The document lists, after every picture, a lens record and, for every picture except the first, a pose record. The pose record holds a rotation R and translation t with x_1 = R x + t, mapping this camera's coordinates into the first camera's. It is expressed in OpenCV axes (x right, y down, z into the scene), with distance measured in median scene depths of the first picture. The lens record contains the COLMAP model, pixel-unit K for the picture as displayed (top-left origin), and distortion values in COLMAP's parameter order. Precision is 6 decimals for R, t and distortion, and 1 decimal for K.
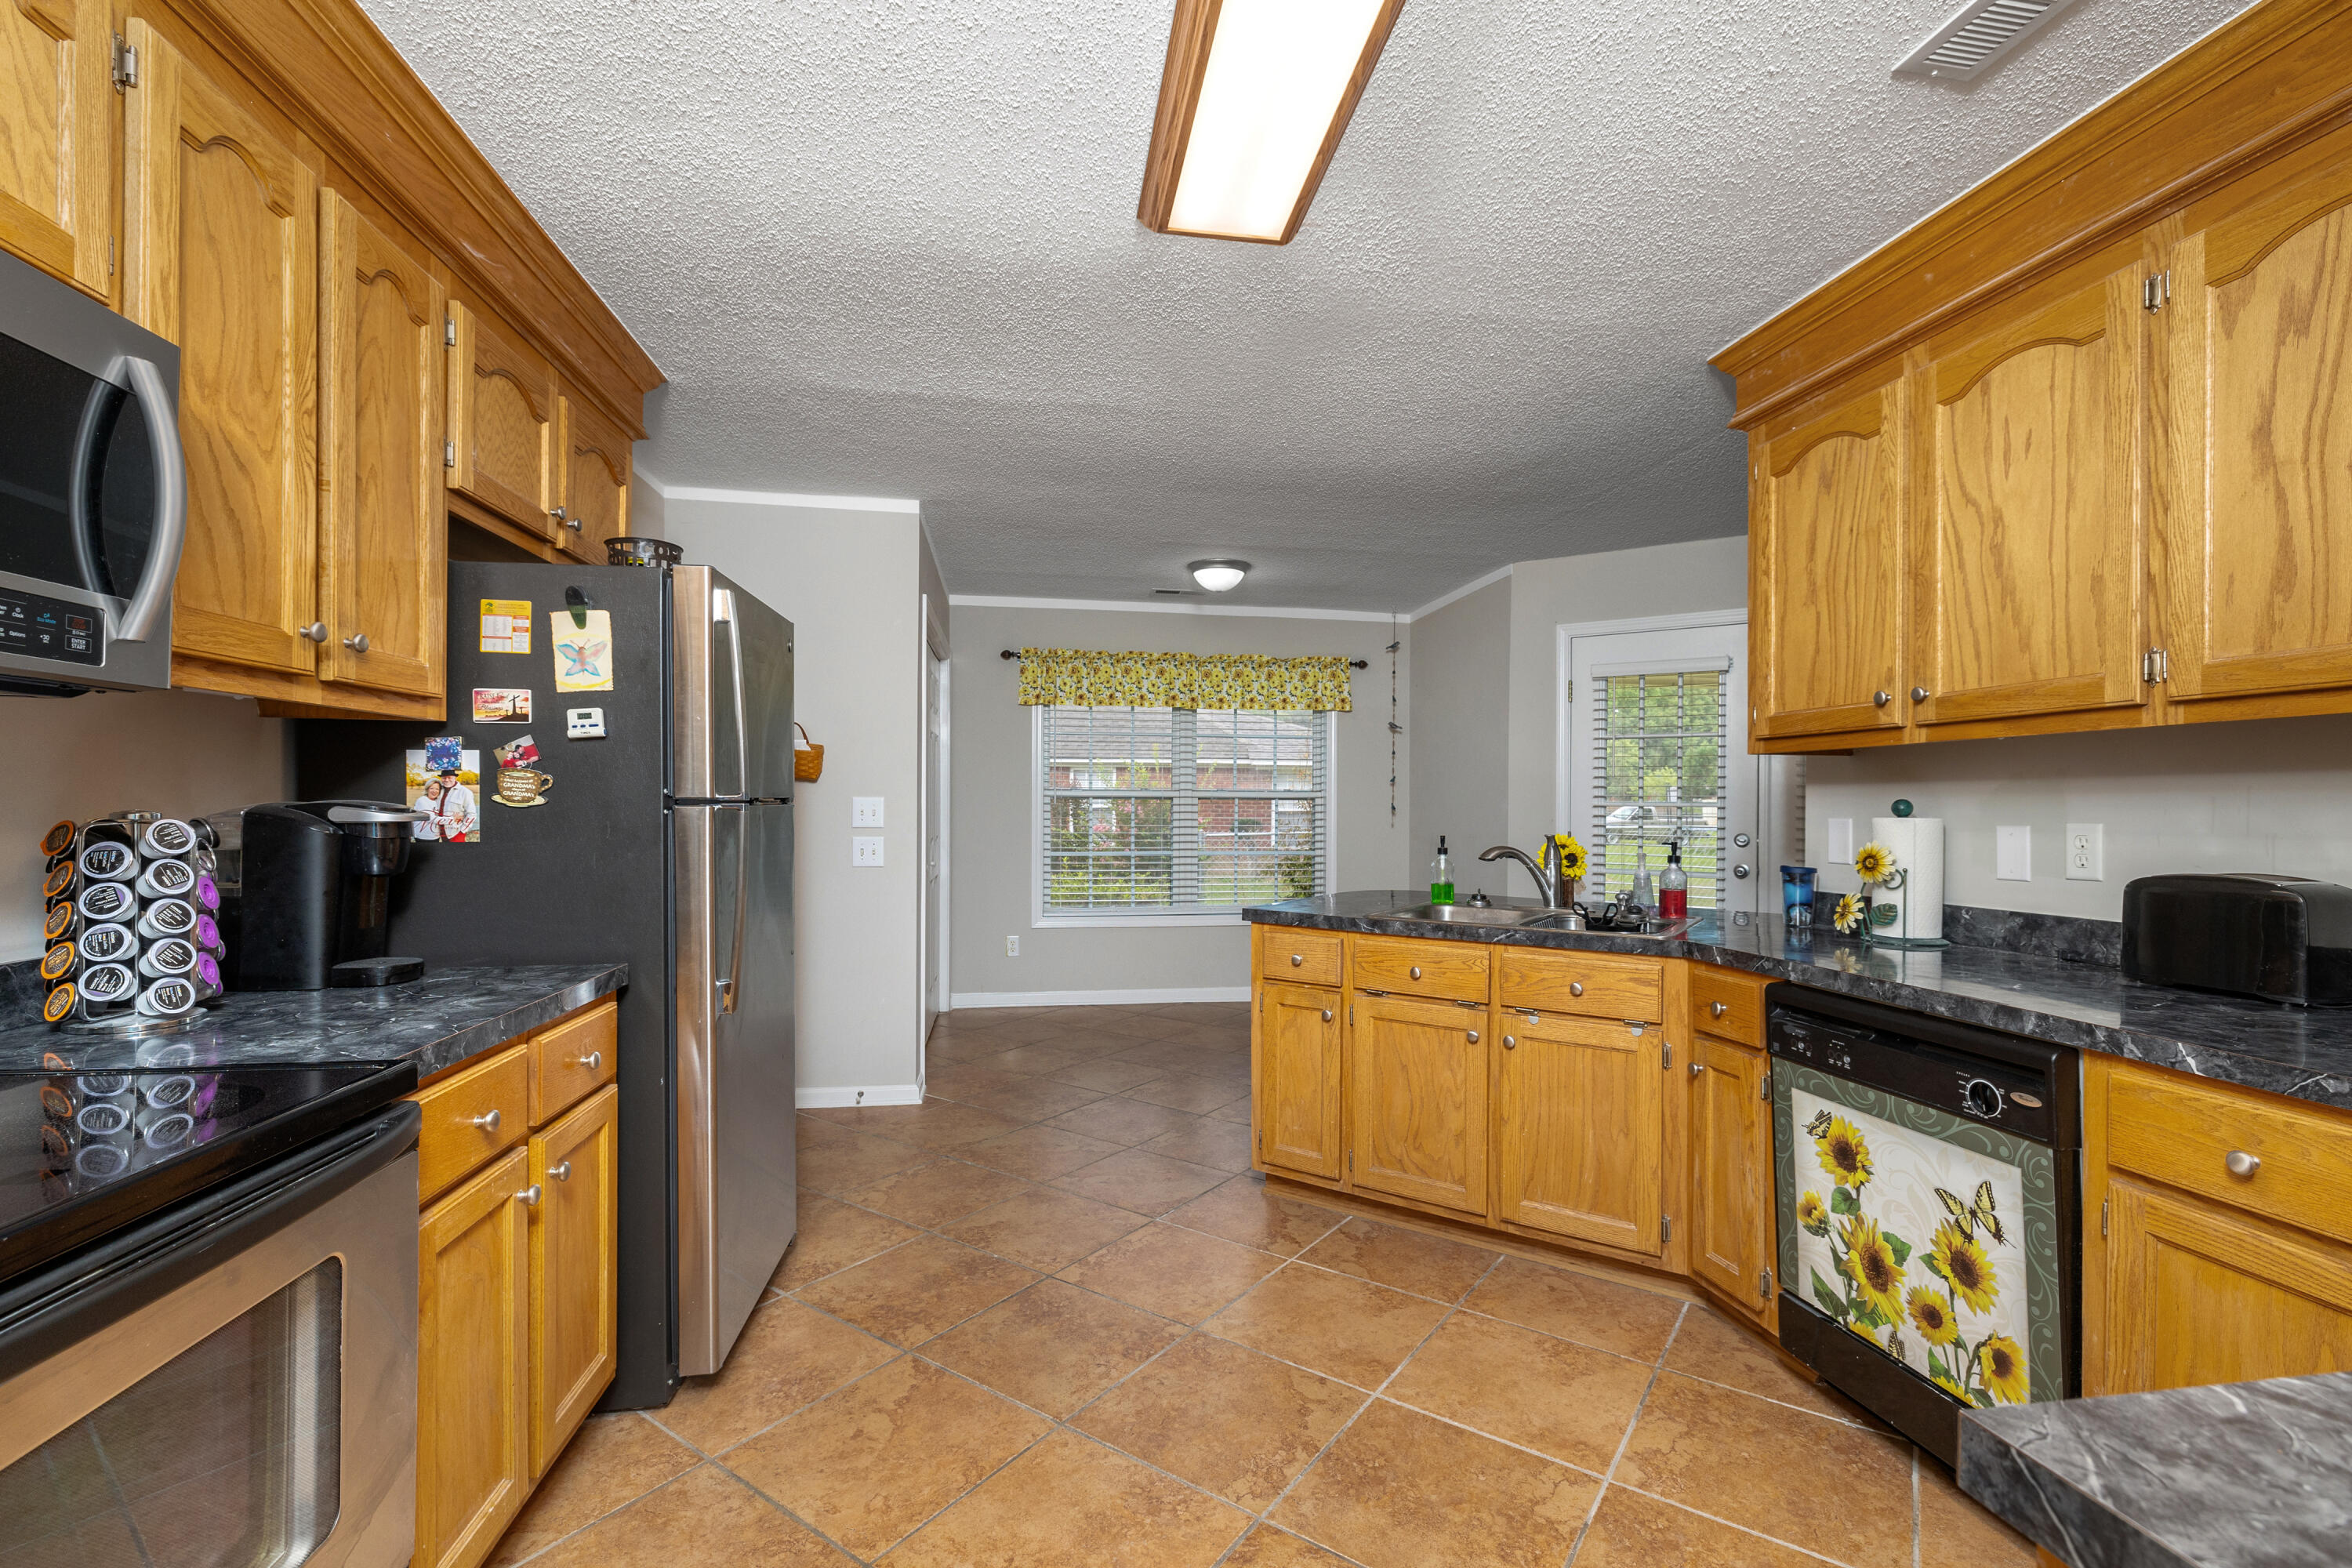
lens RADIAL K [[1029.0, 0, 1176.6], [0, 1029.0, 802.4], [0, 0, 1]] dist [0.000927, 0.000332]
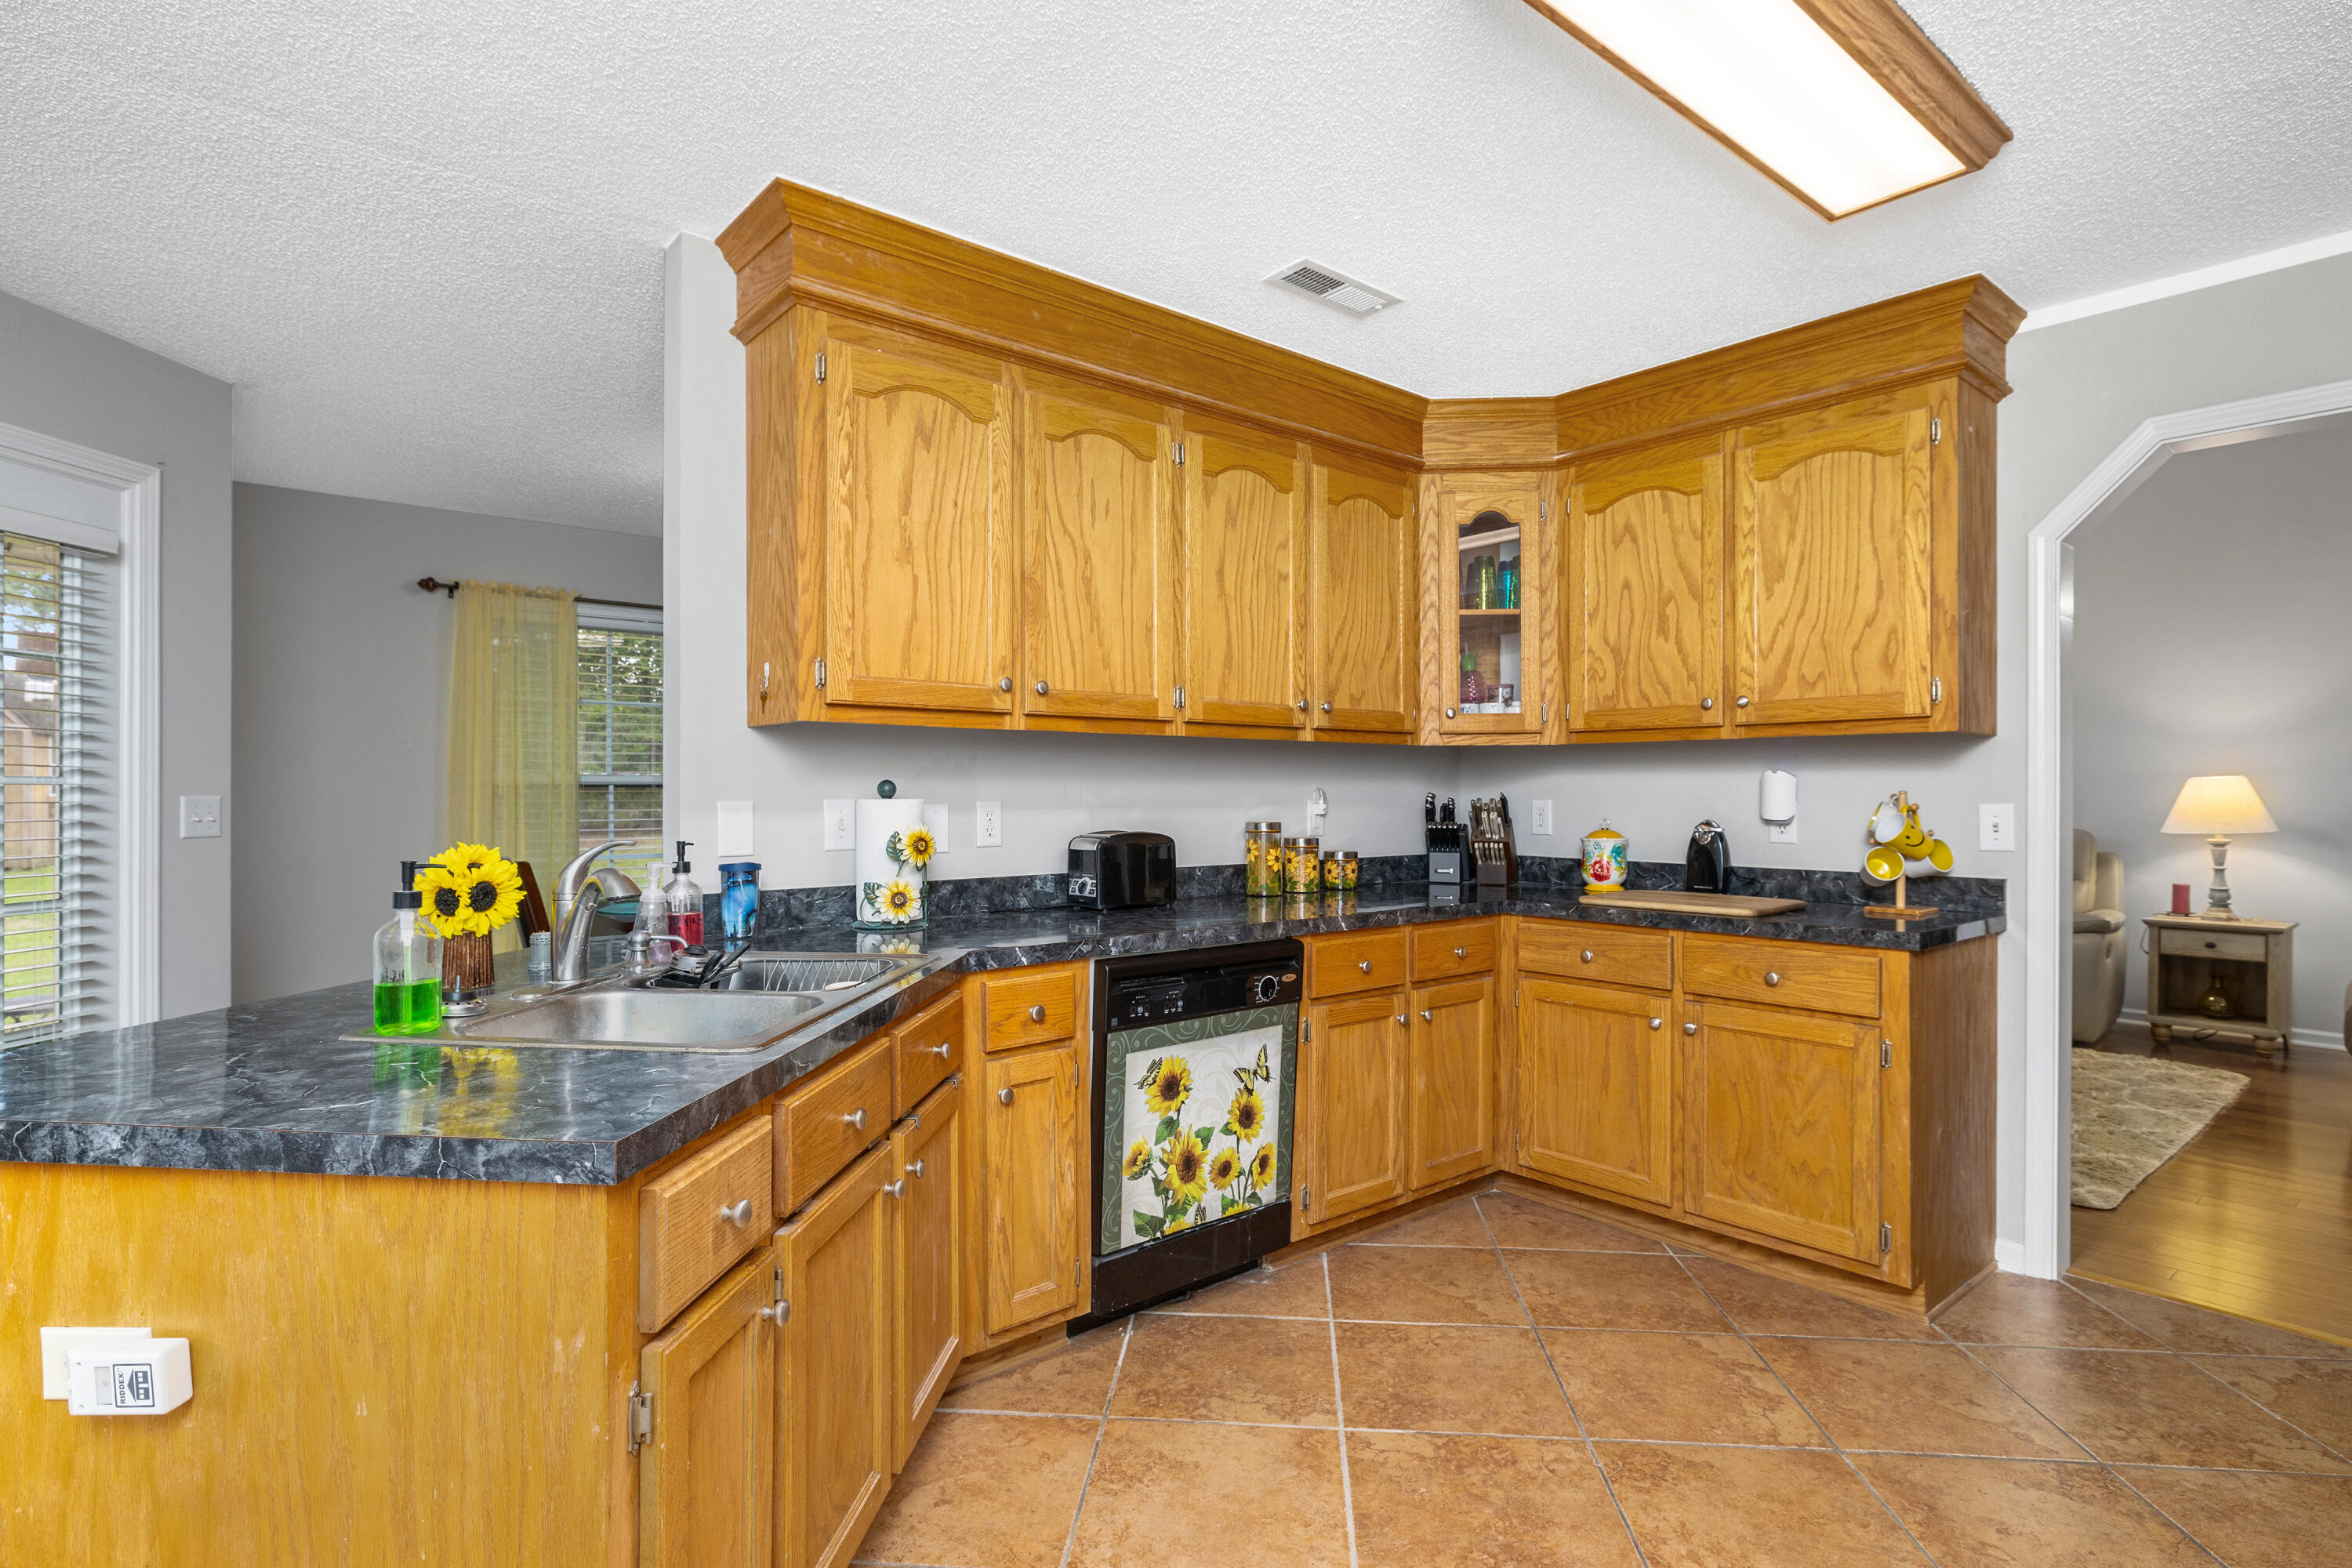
lens RADIAL K [[1167.9, 0, 1185.5], [0, 1167.9, 791.9], [0, 0, 1]] dist [-0.009427, 0.002127]
pose [[-0.516388, -0.006967, 0.856326, -0.489300], [-0.006731, 0.999969, 0.004077, 0.002301], [-0.856328, -0.003659, -0.516419, 1.670106]]
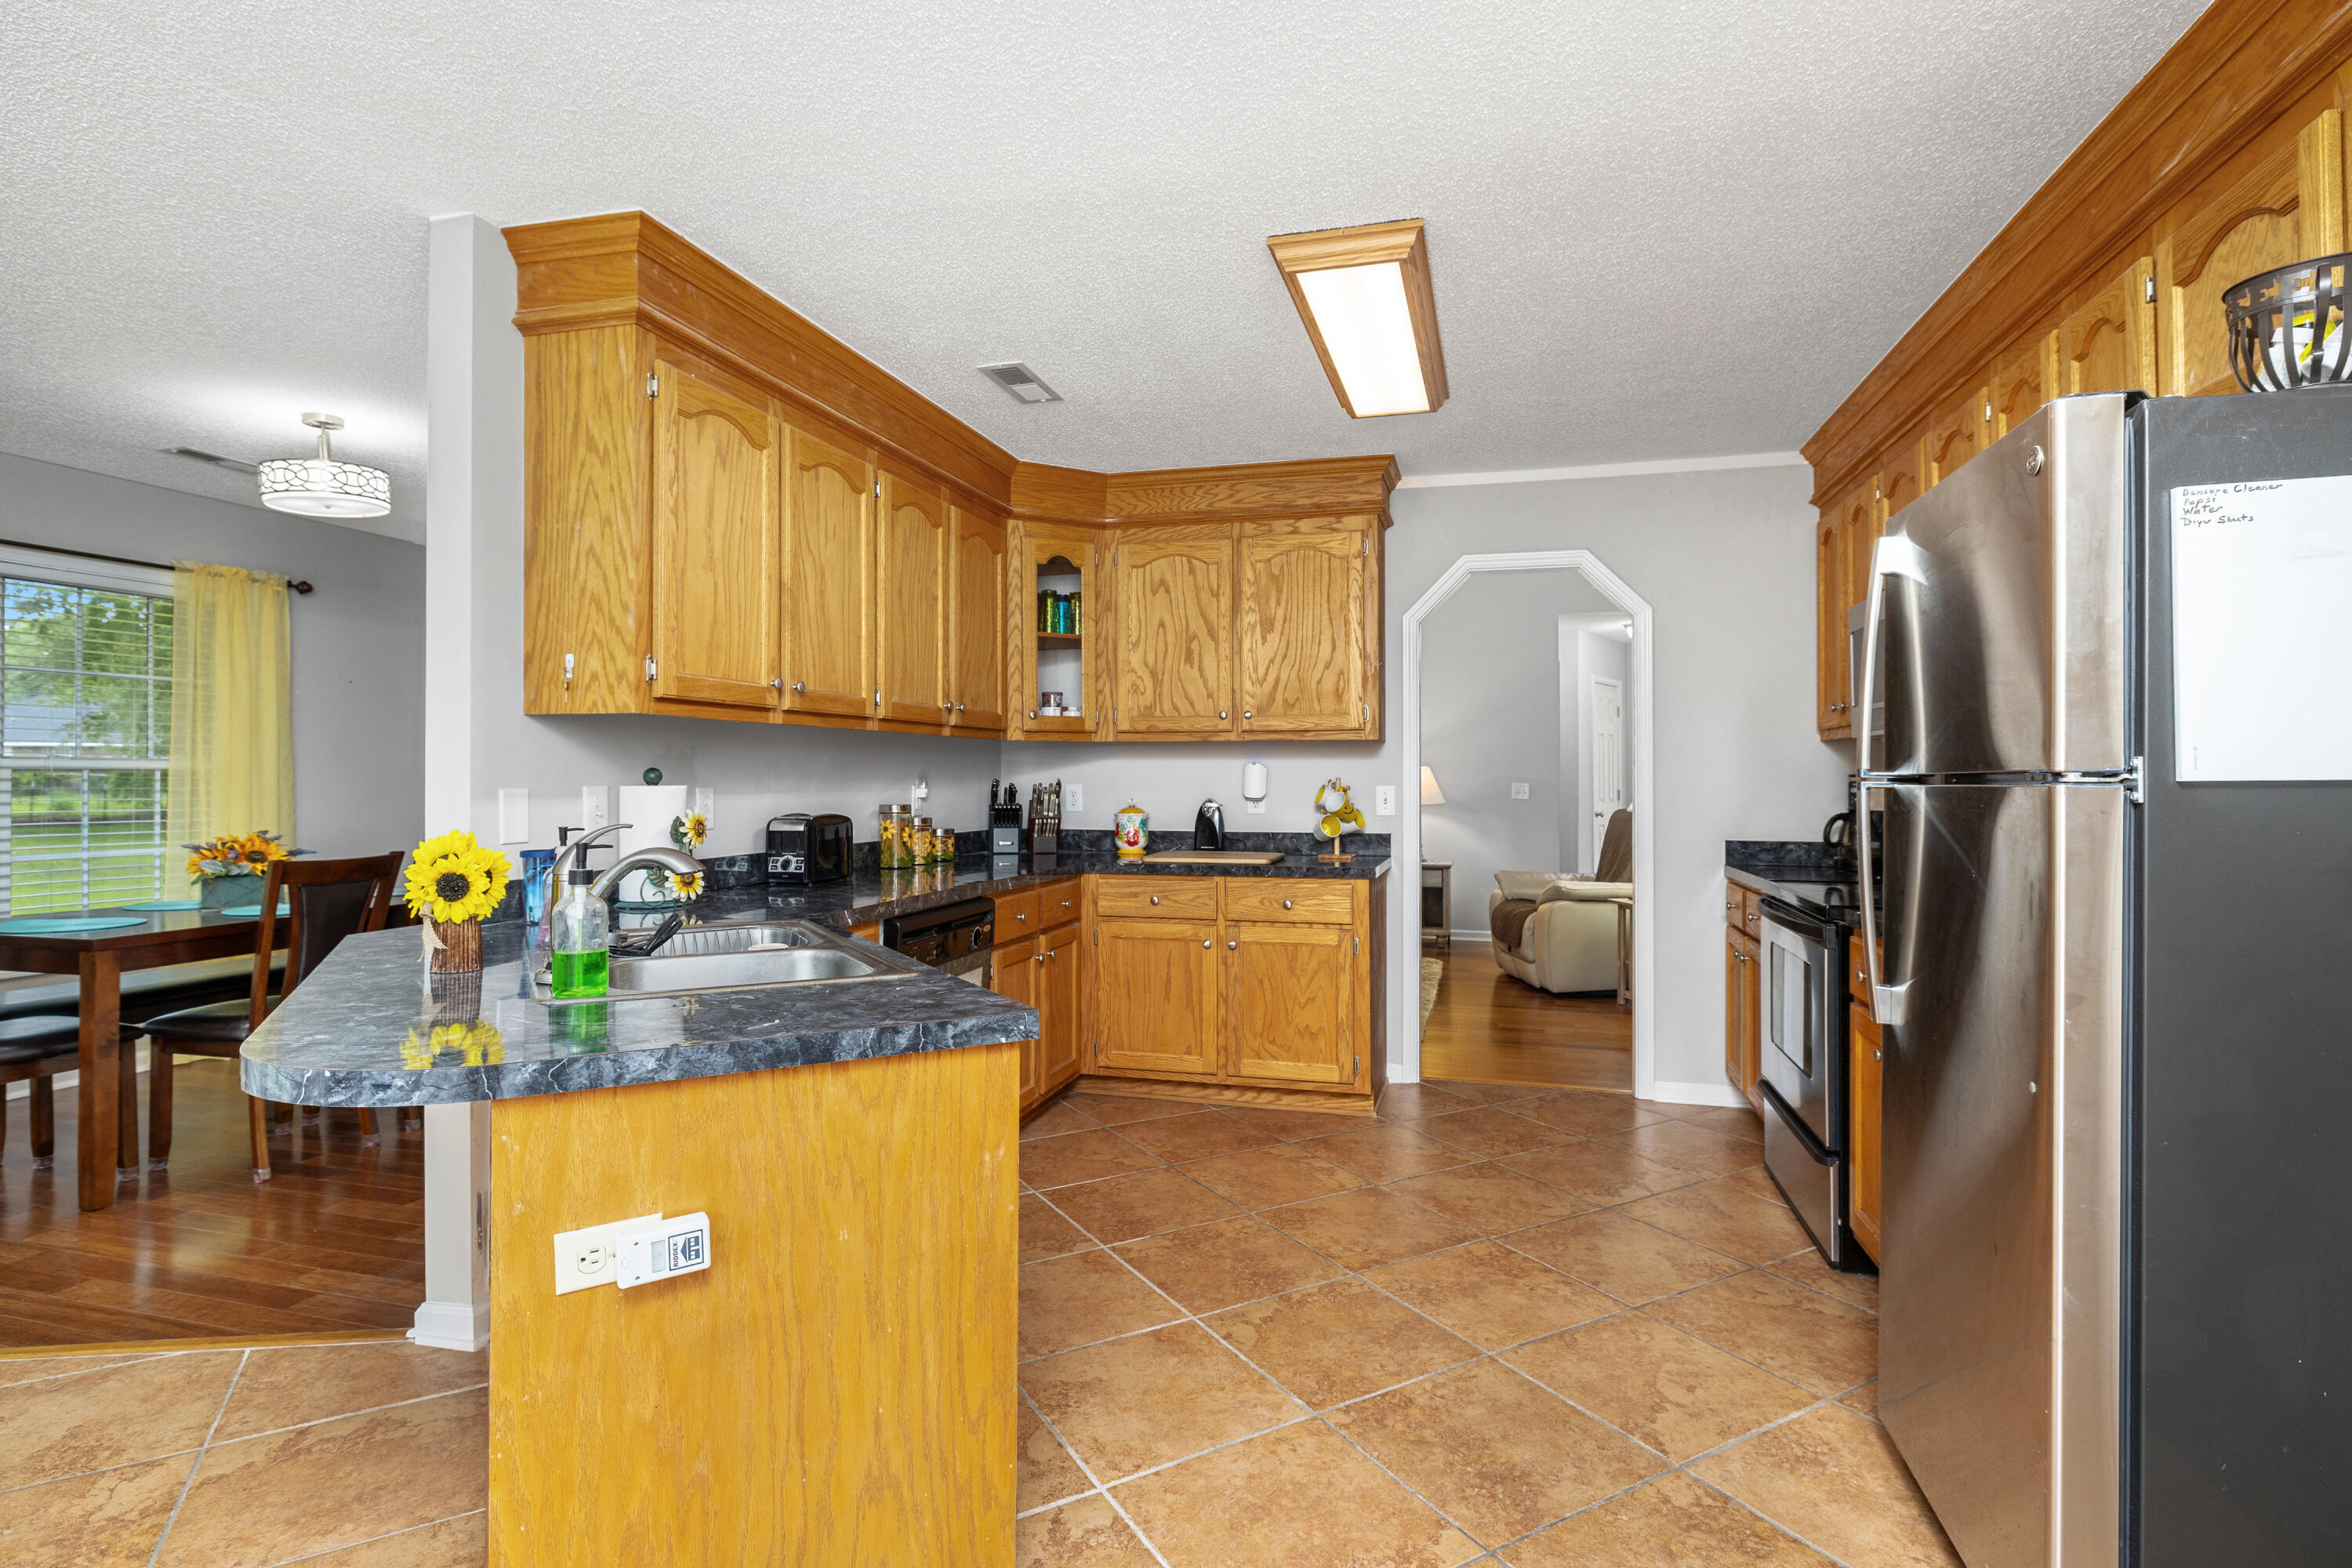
lens RADIAL K [[1167.9, 0, 1173.3], [0, 1167.9, 767.4], [0, 0, 1]] dist [-0.009427, 0.002127]
pose [[-0.912451, -0.003999, 0.409167, -0.316629], [-0.008120, 0.999932, -0.008333, 0.002668], [-0.409106, -0.010926, -0.912421, 2.331568]]
